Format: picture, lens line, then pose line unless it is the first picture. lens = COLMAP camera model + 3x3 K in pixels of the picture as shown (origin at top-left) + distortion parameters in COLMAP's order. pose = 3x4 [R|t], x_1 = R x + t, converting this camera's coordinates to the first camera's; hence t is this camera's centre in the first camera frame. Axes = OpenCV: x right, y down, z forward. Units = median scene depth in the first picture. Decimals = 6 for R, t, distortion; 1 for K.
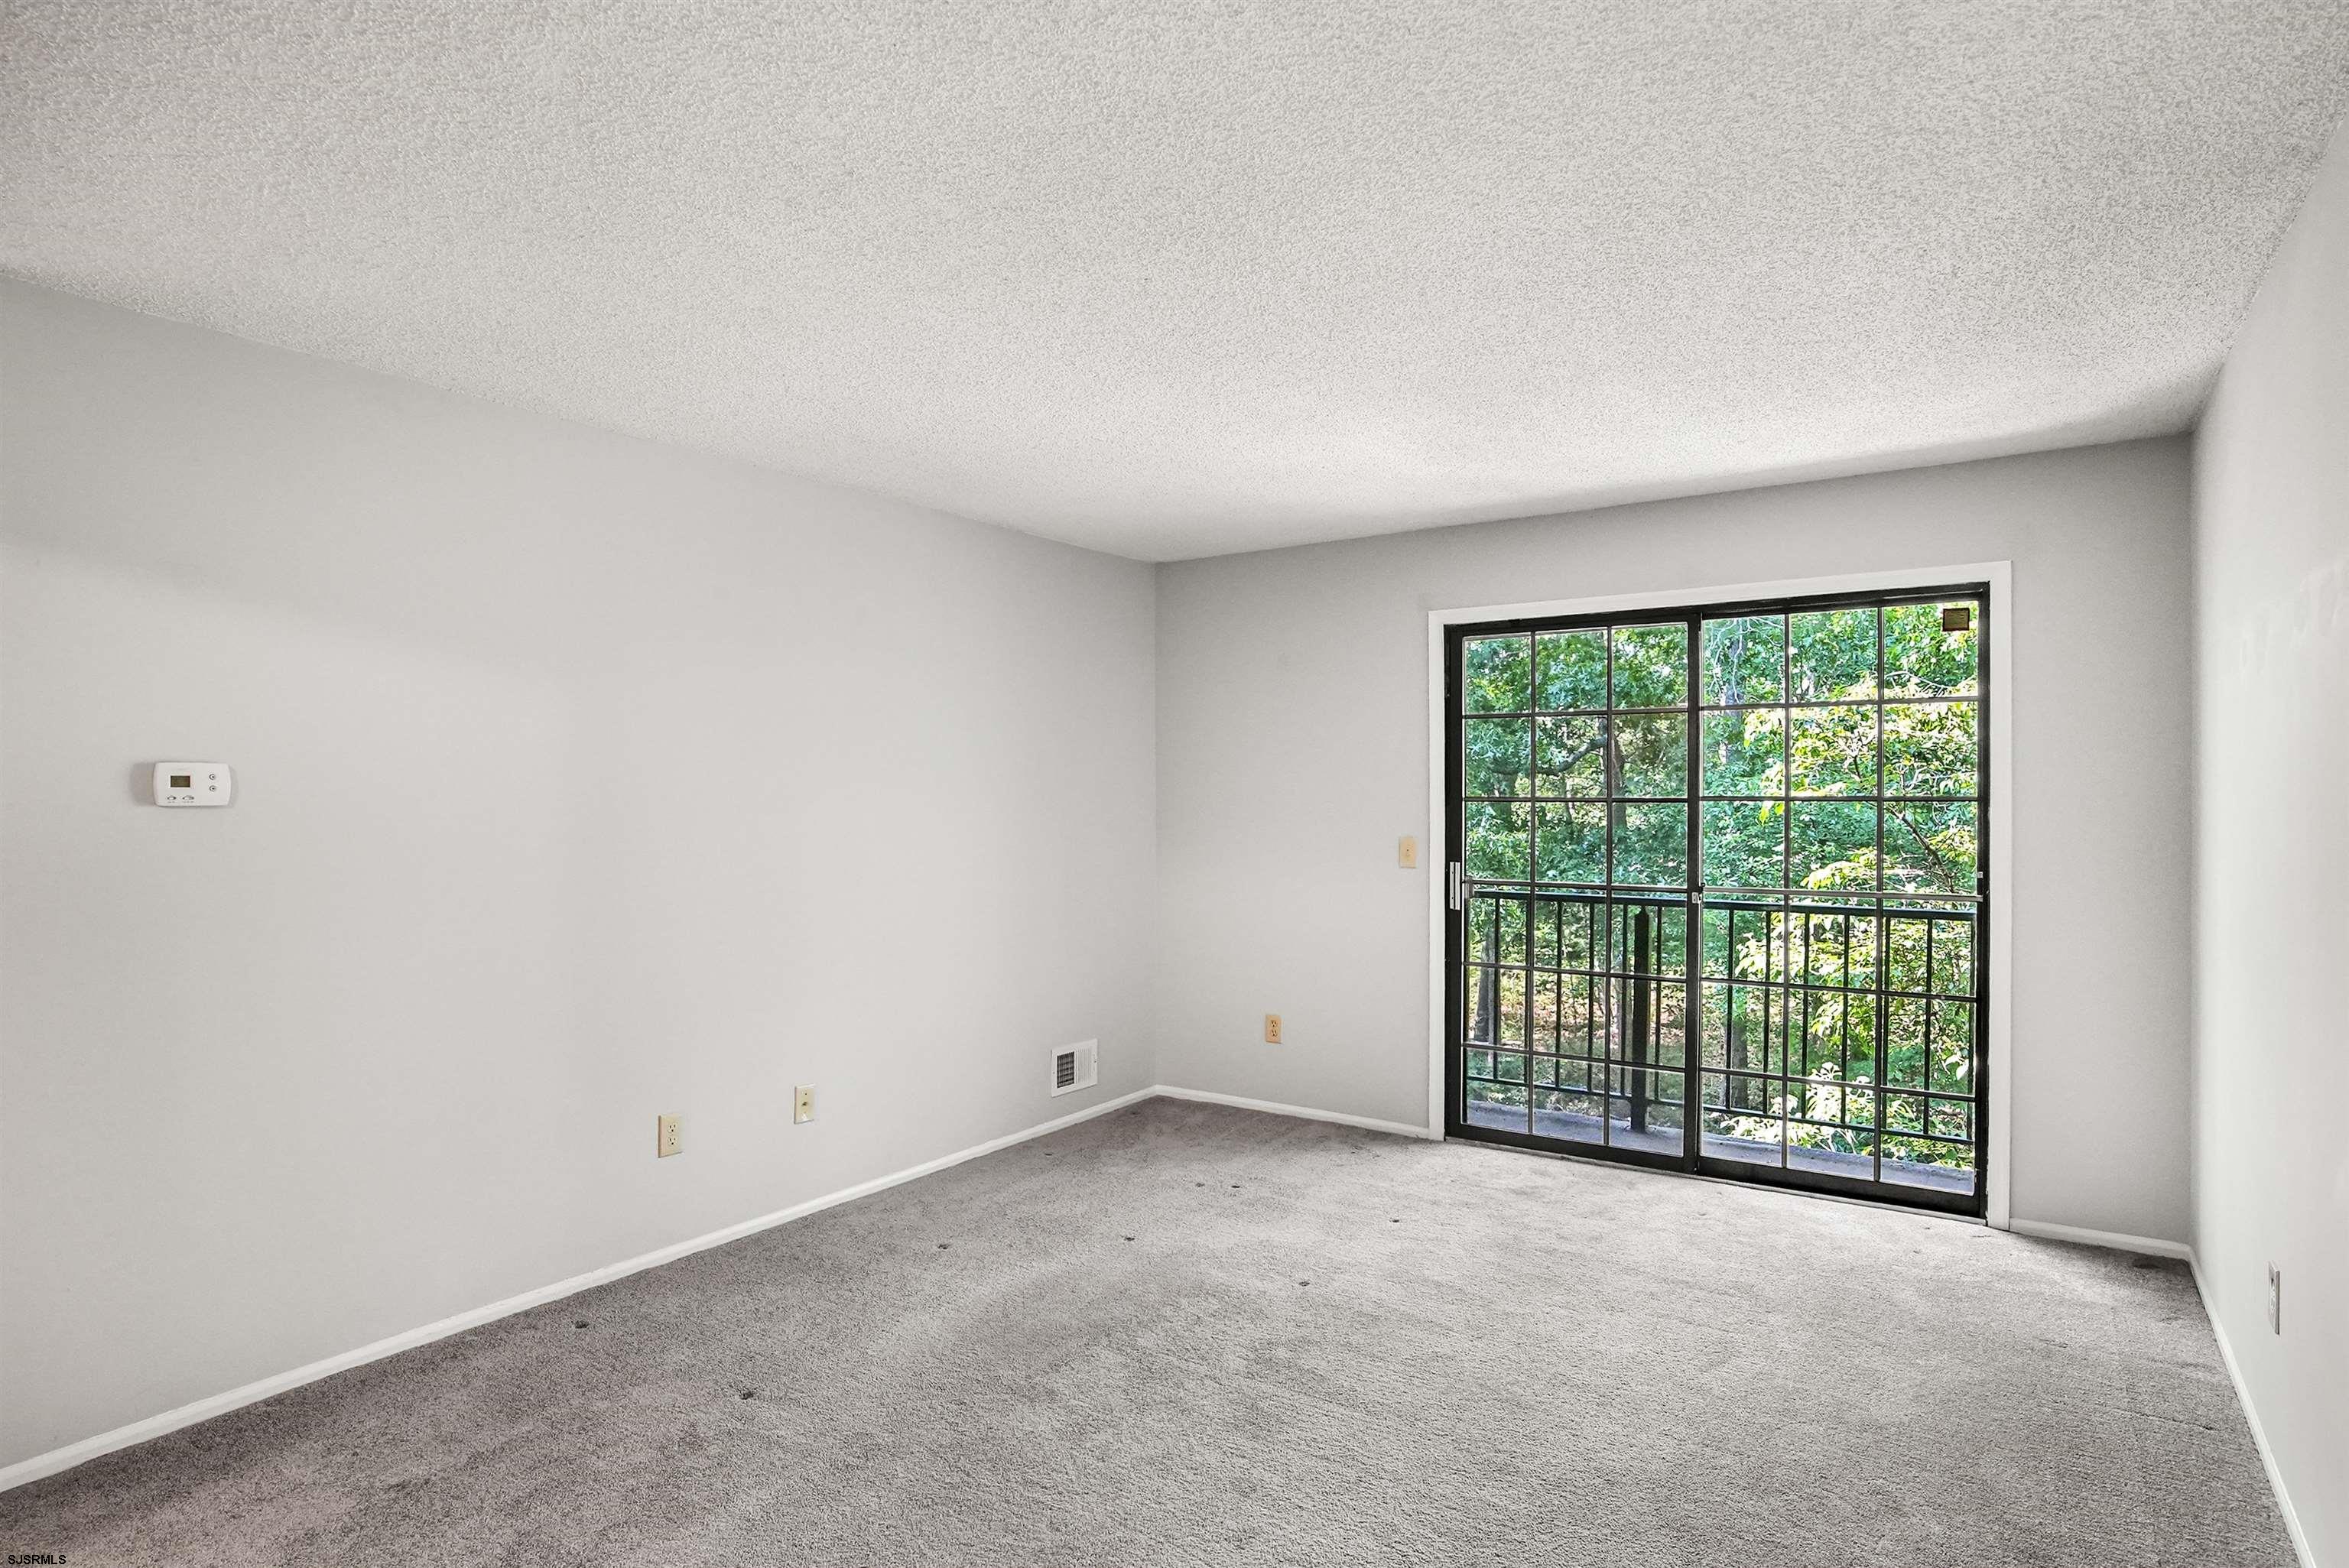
lens RADIAL K [[1266.7, 0, 1171.0], [0, 1266.7, 768.2], [0, 0, 1]] dist [-0.011643, 0.003720]
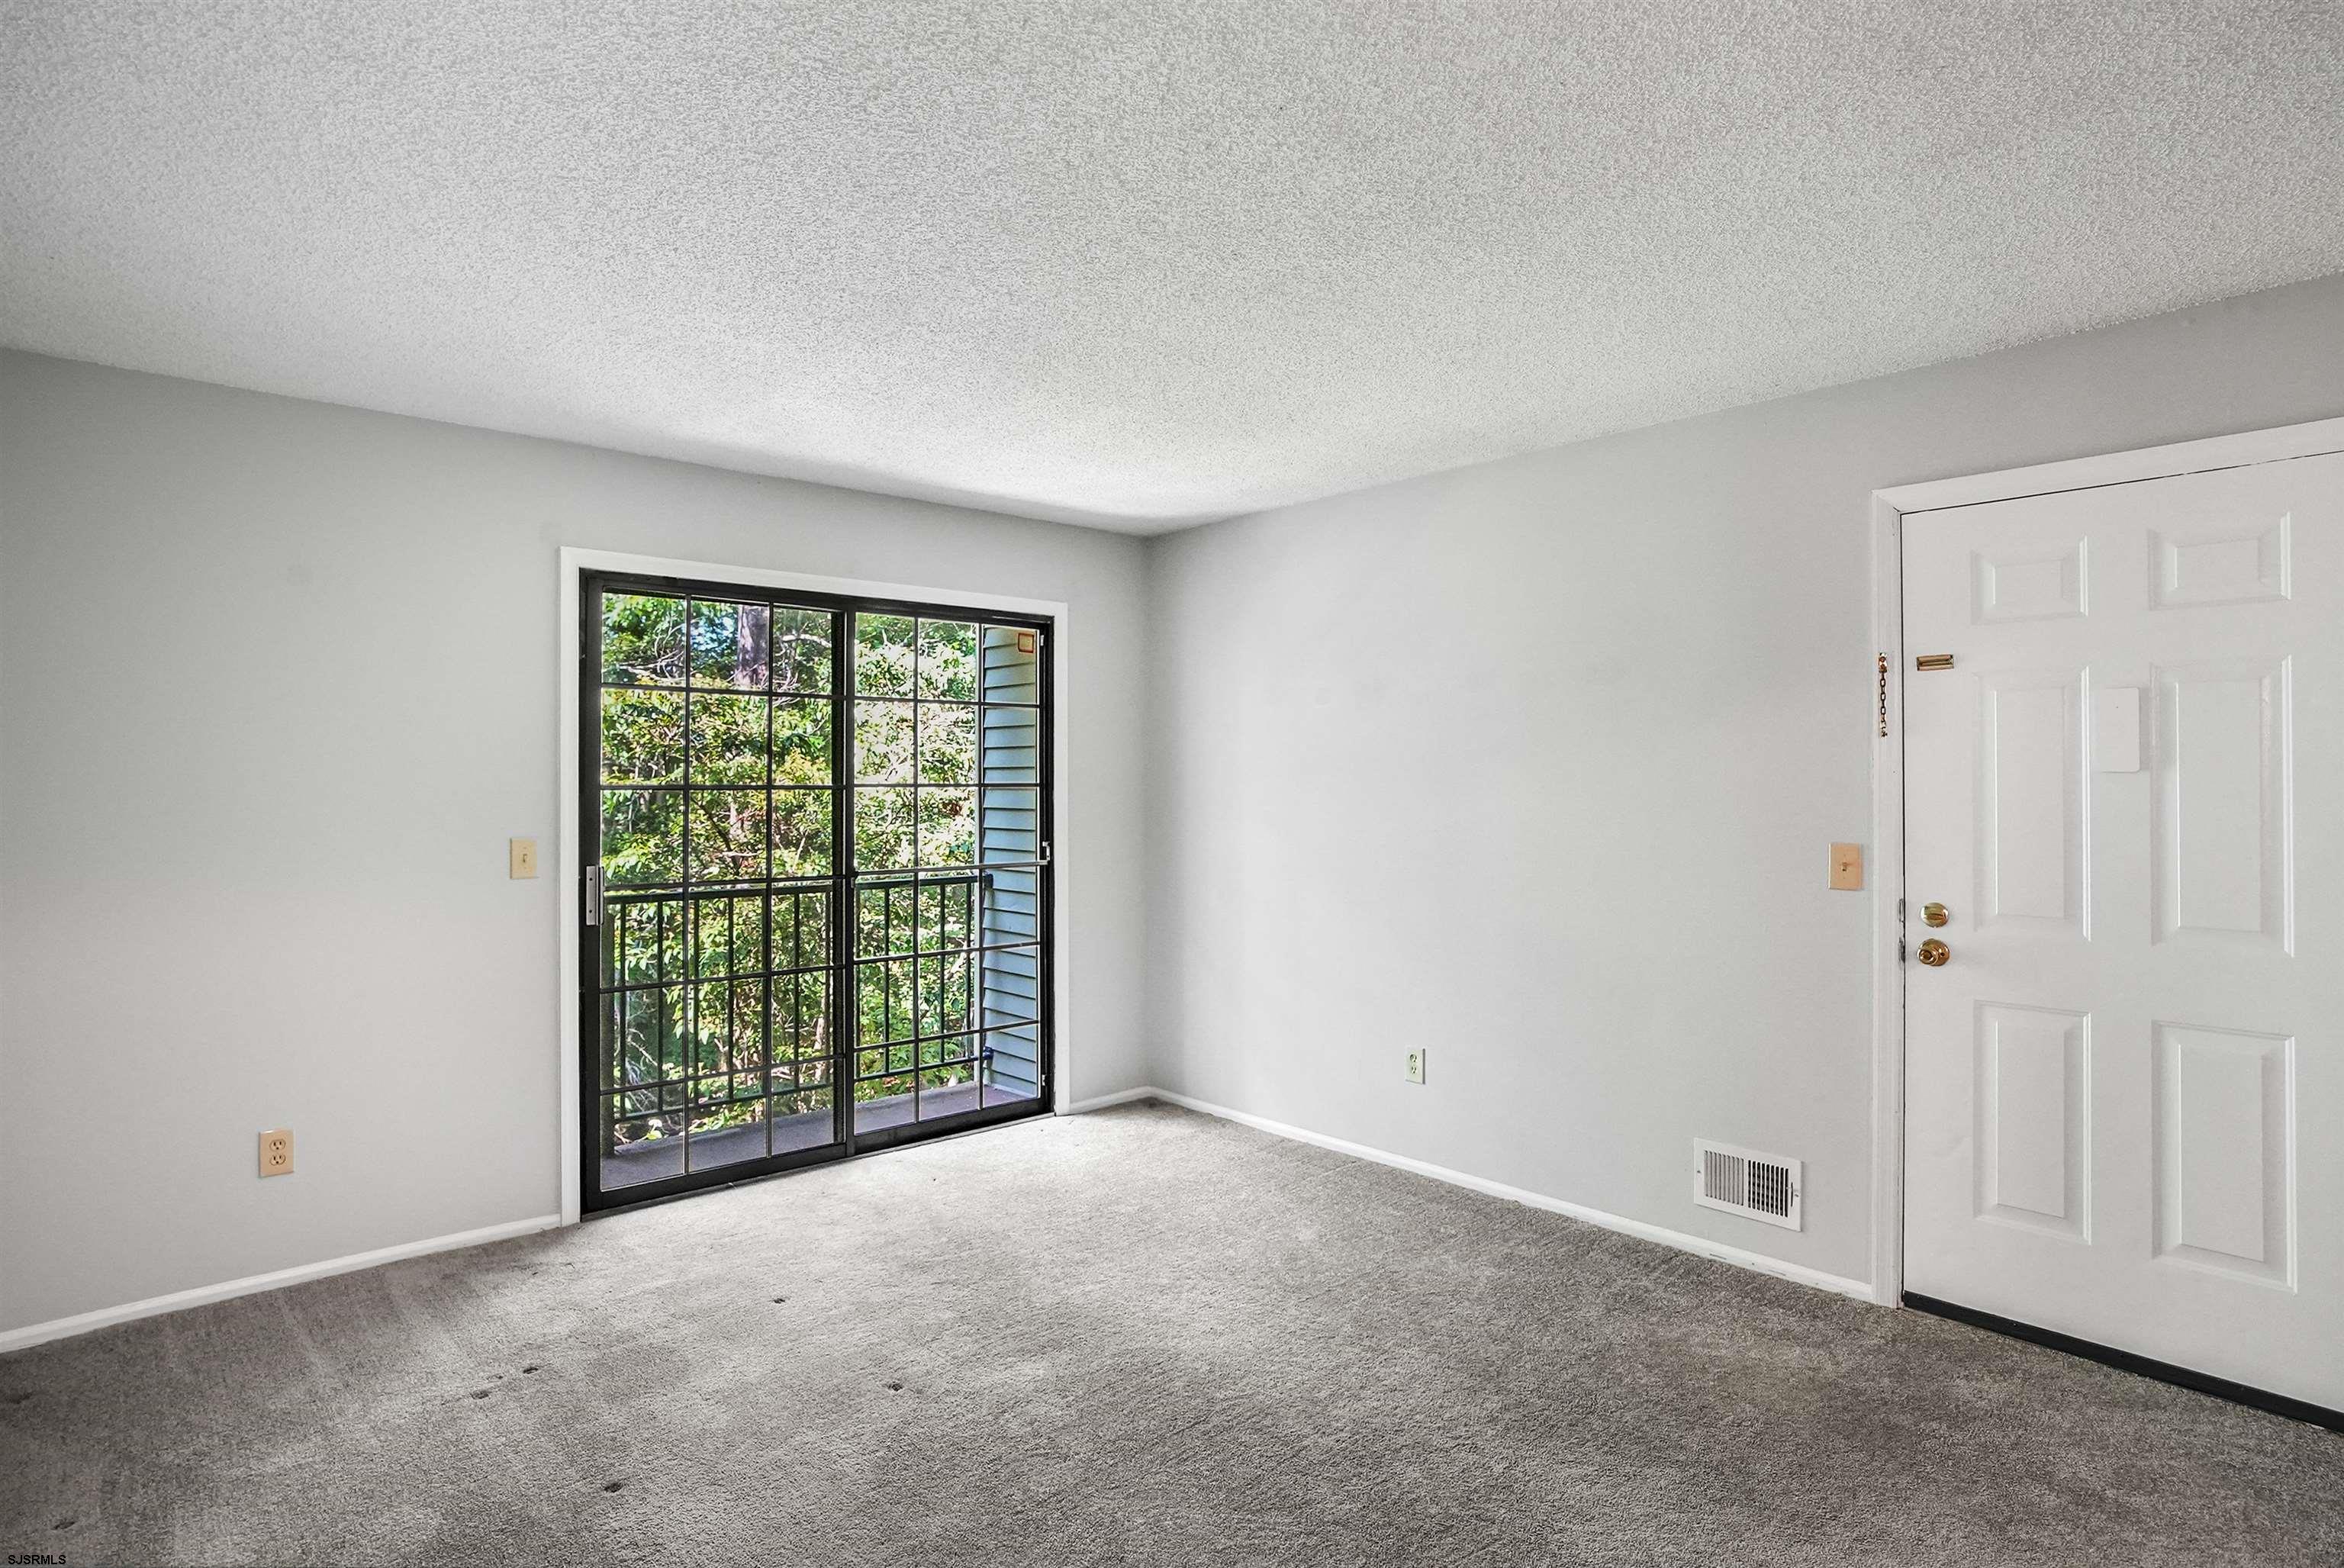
lens RADIAL K [[1264.1, 0, 1225.9], [0, 1264.1, 718.9], [0, 0, 1]] dist [-0.011643, 0.003720]
pose [[0.222748, 0.042583, 0.973946, -0.507899], [-0.021219, 0.999021, -0.038826, 0.003837], [-0.974645, -0.012017, 0.223434, 0.471487]]
